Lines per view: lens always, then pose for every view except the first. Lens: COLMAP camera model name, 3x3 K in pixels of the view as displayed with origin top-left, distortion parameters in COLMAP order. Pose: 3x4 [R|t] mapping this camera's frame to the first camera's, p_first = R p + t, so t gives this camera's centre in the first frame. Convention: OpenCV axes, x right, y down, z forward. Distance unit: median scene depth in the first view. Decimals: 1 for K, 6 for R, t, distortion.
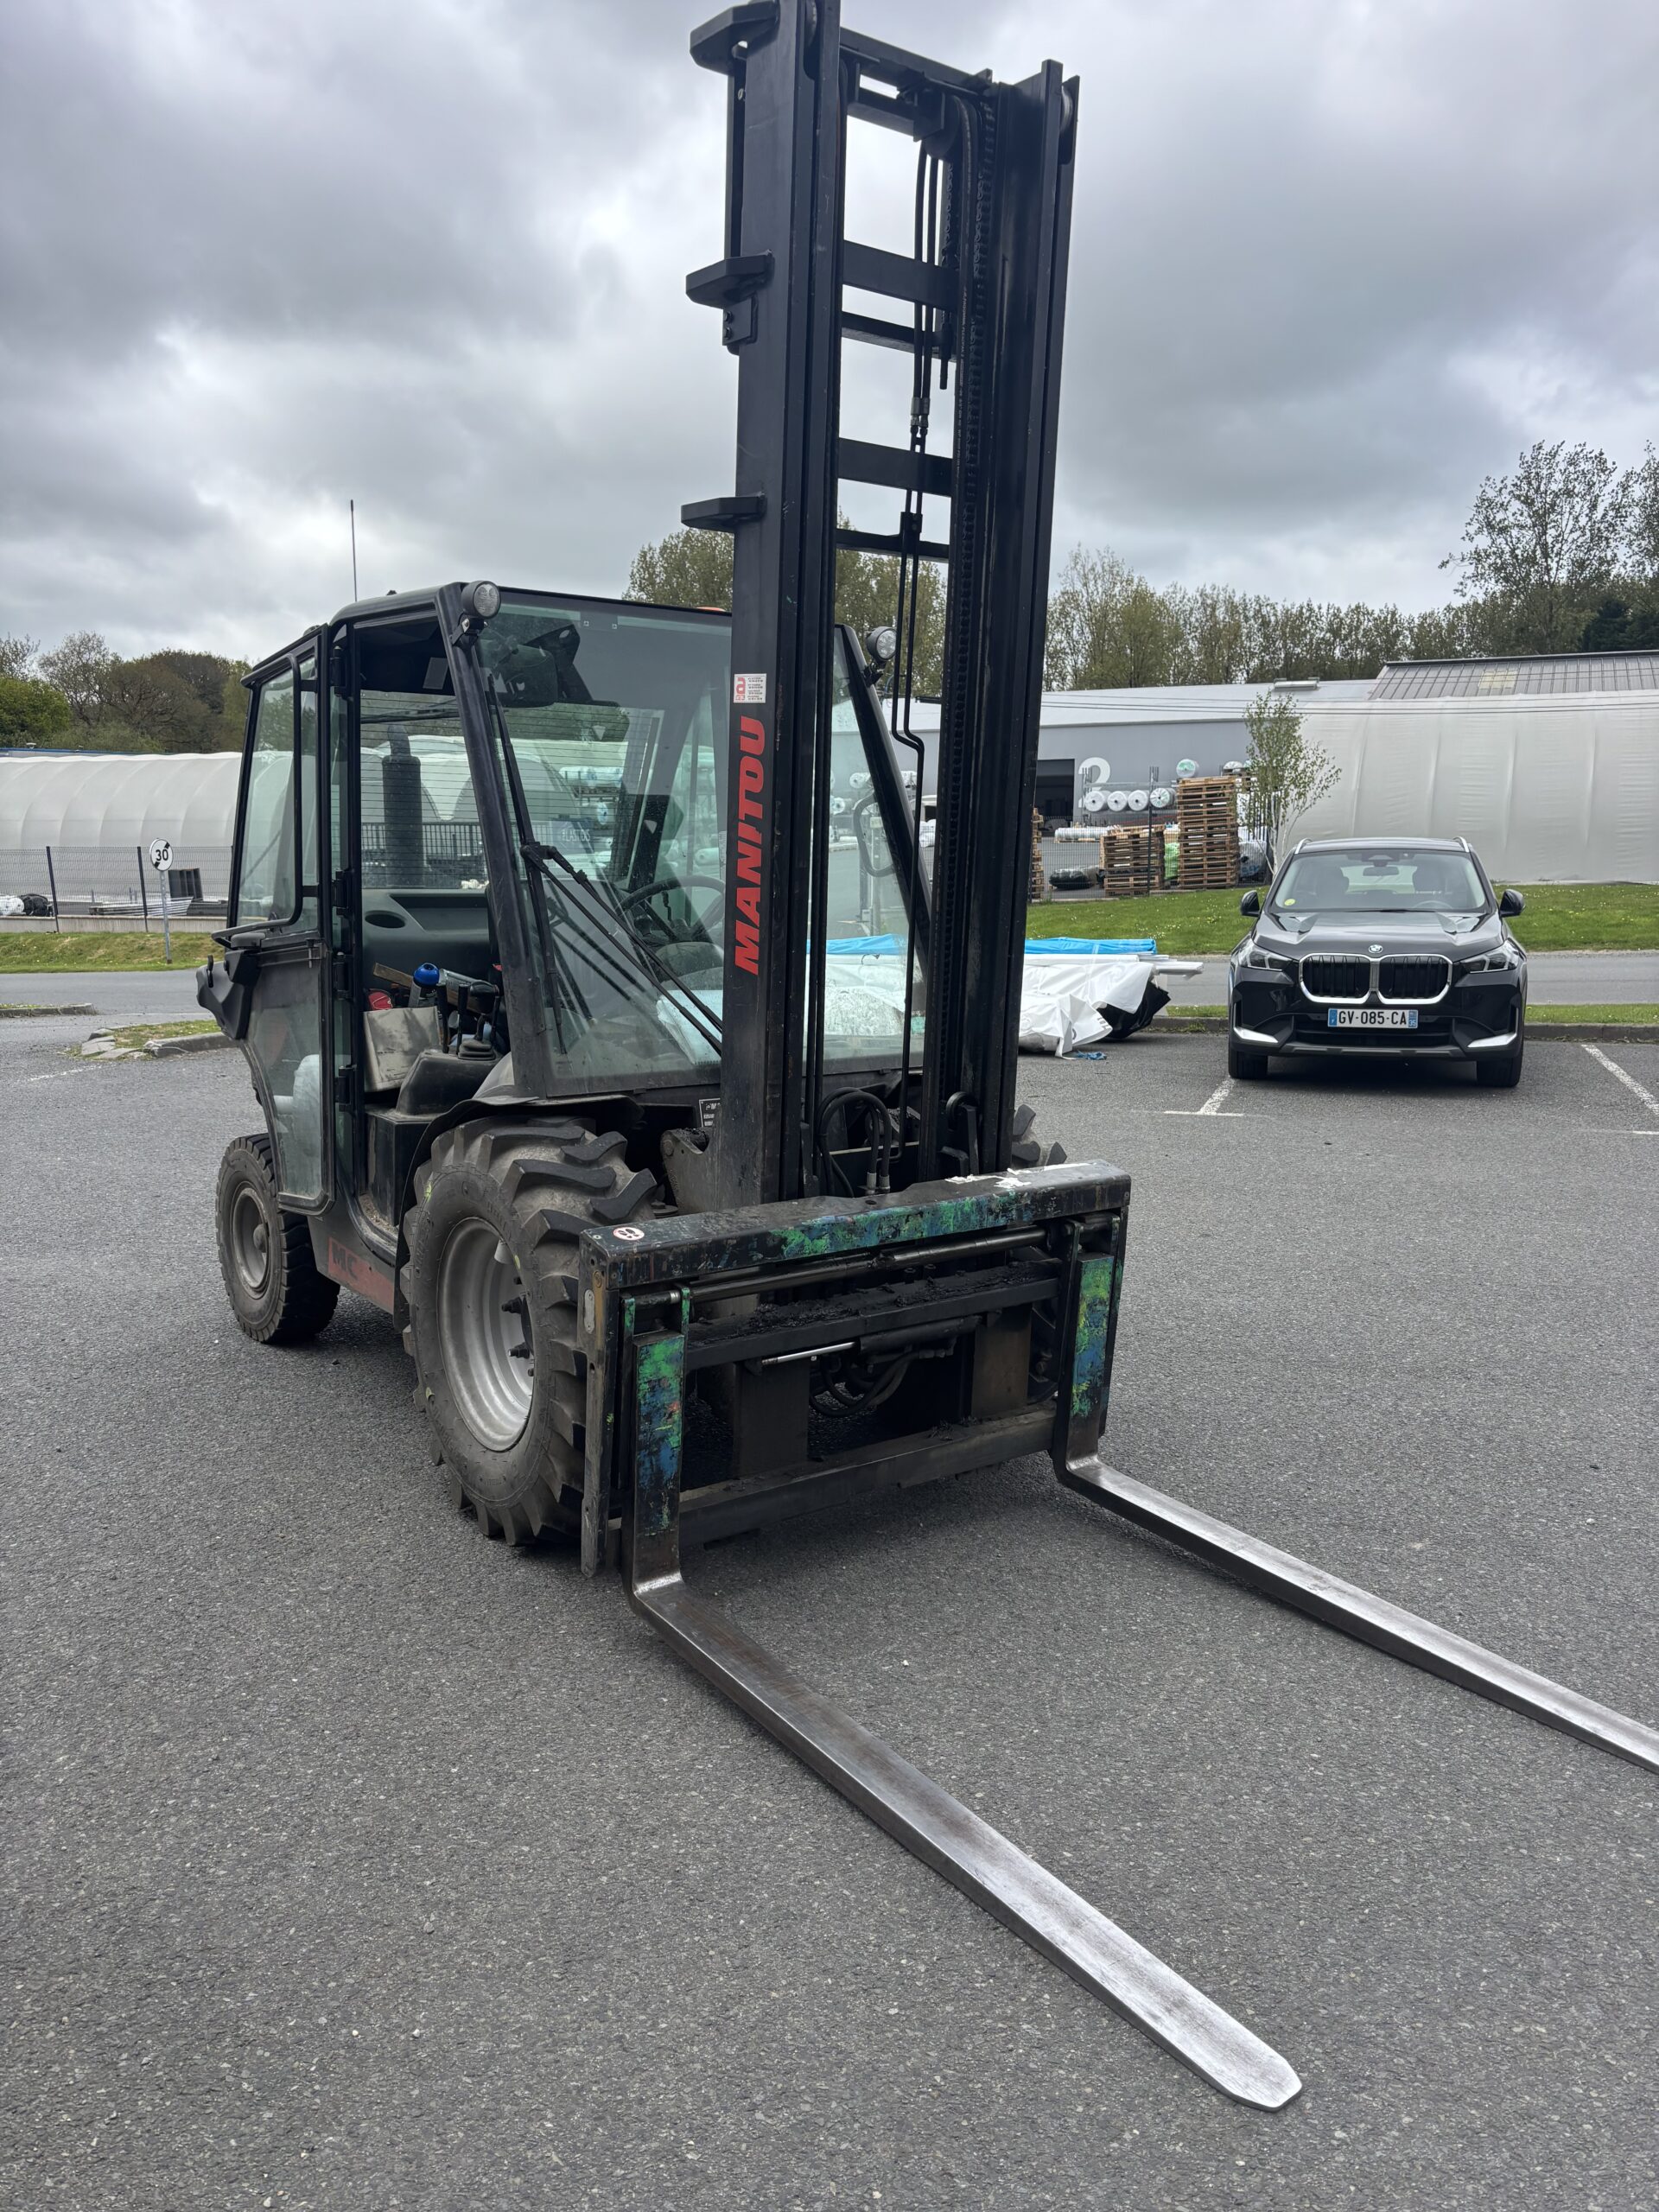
lens RADIAL K [[1654.1, 0, 815.0], [0, 1654.1, 1120.4], [0, 0, 1]] dist [0.058491, -0.044687]
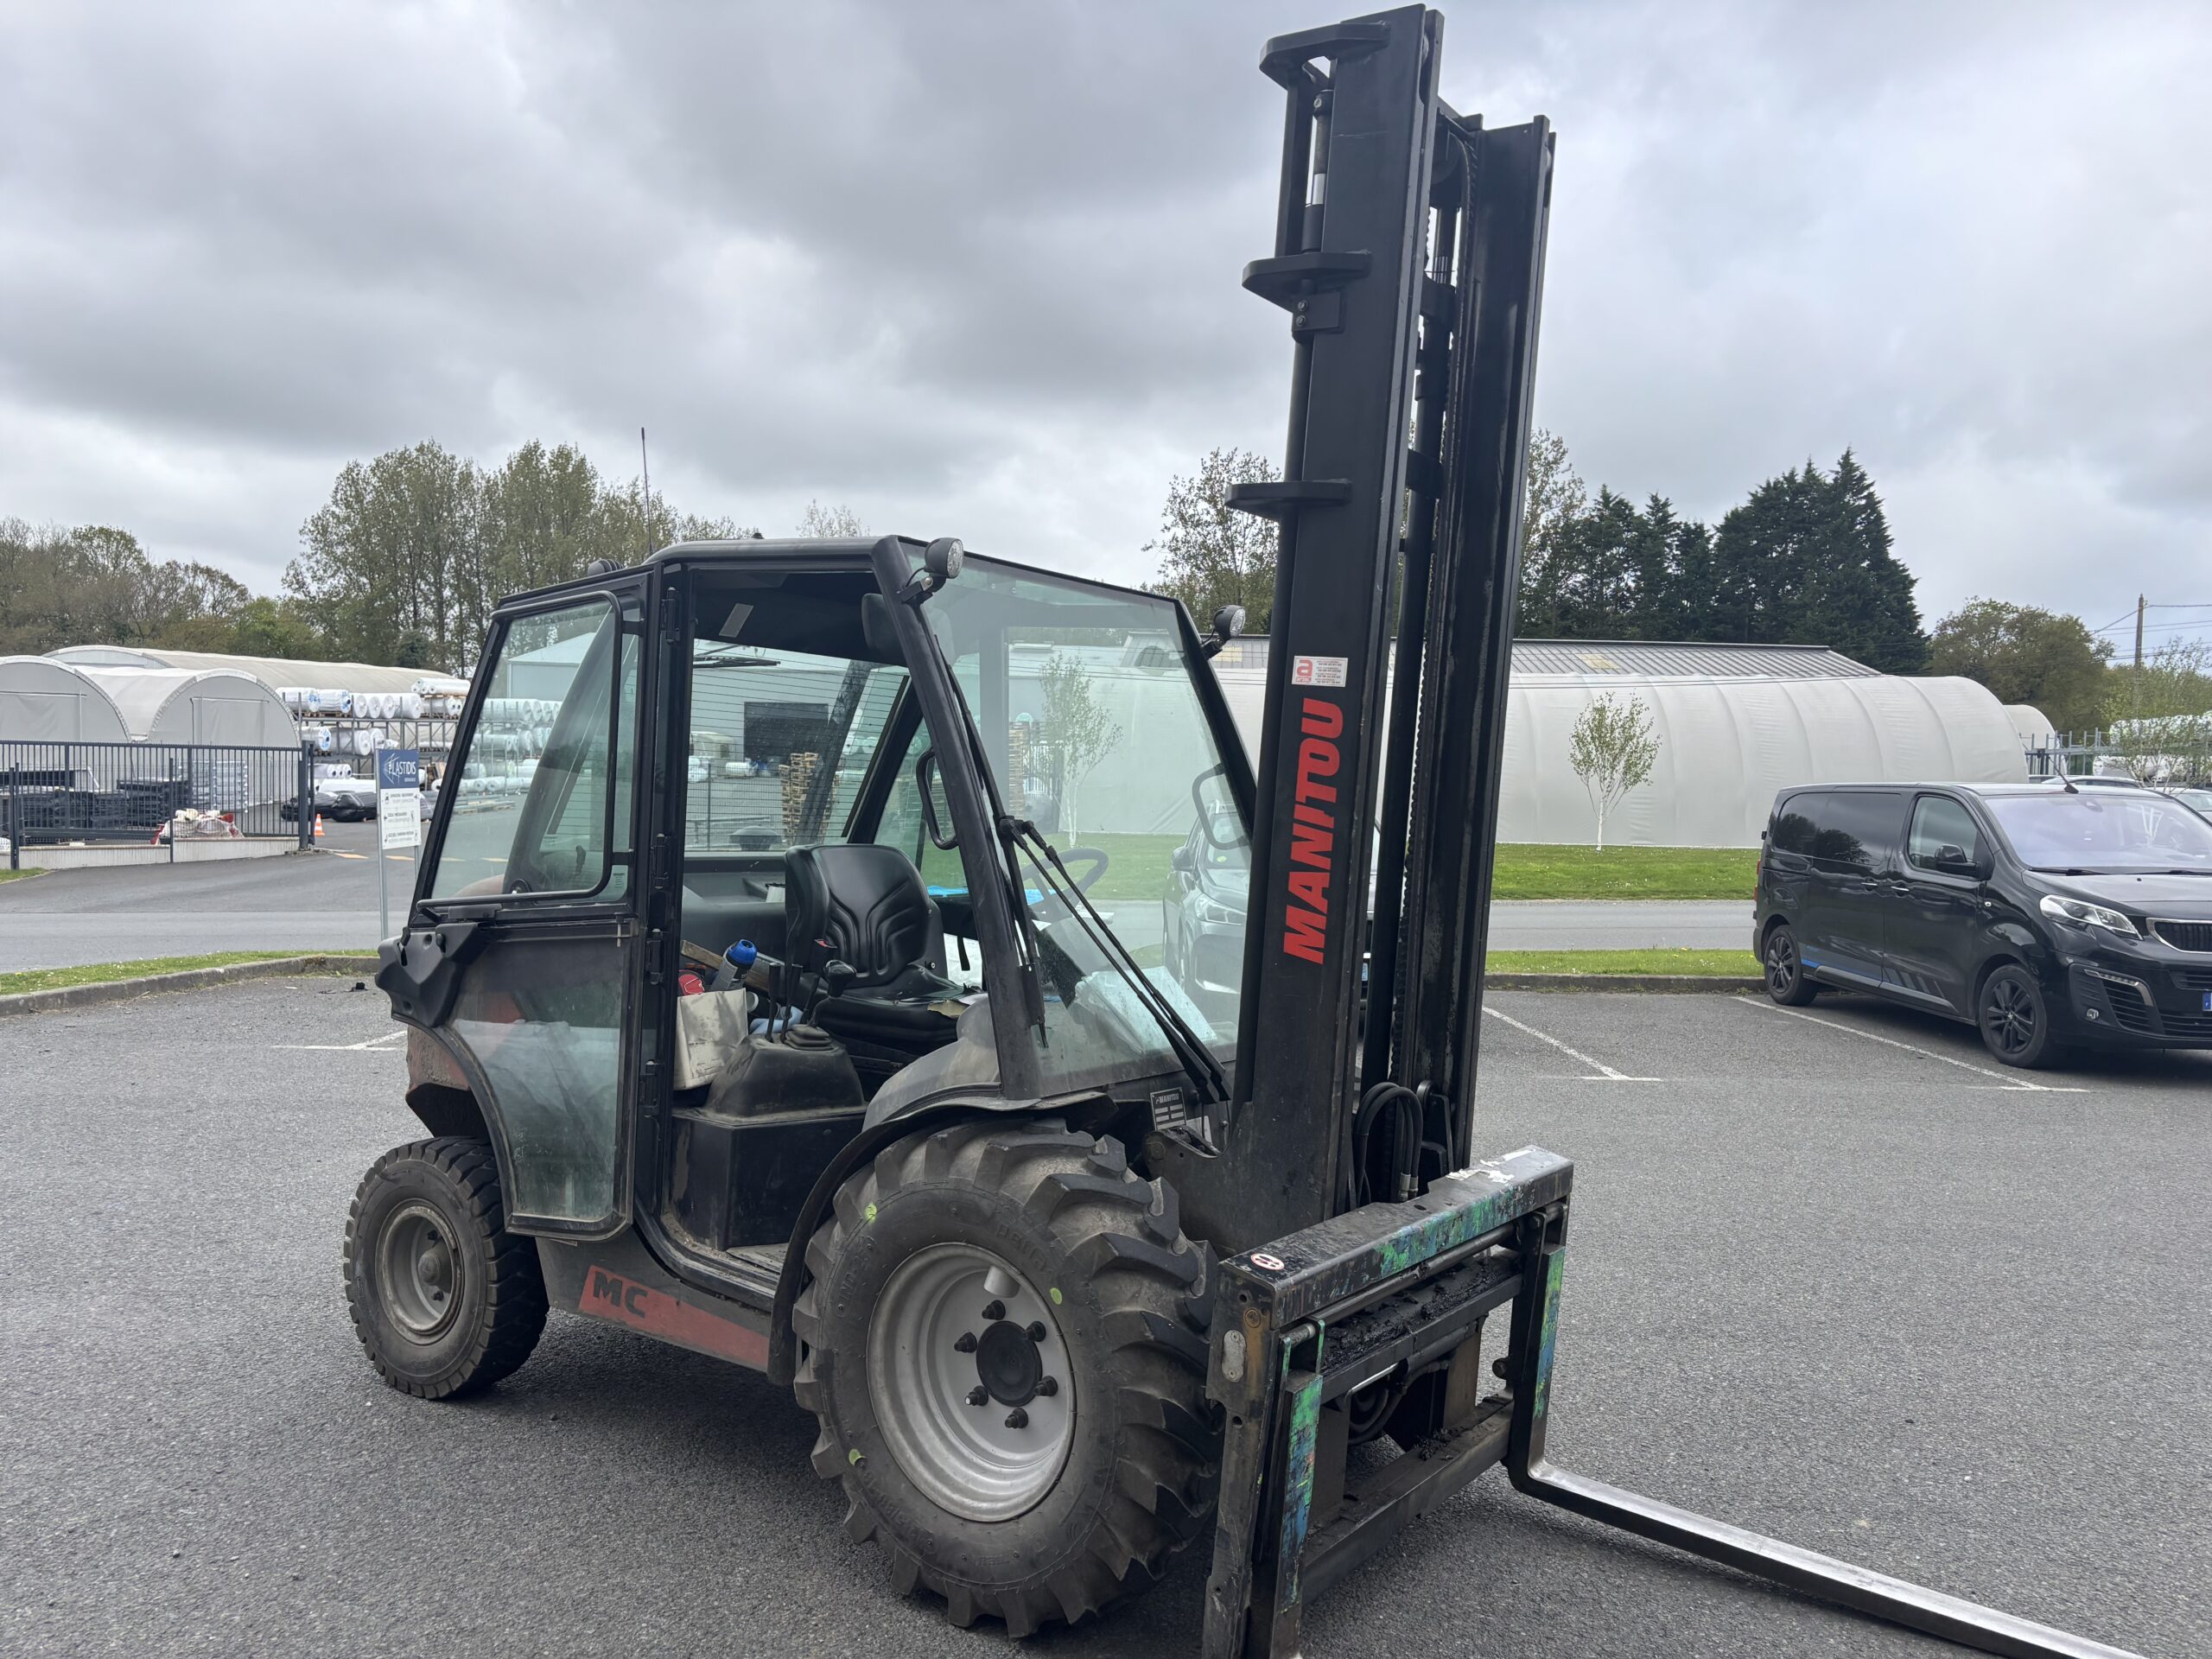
lens RADIAL K [[1654.1, 0, 1086.6], [0, 1654.1, 833.1], [0, 0, 1]] dist [0.058491, -0.044687]
pose [[0.949268, 0.019692, 0.313852, -0.392688], [0.023090, 0.990979, -0.132014, -0.035224], [-0.313620, 0.132564, 0.940250, 0.124771]]
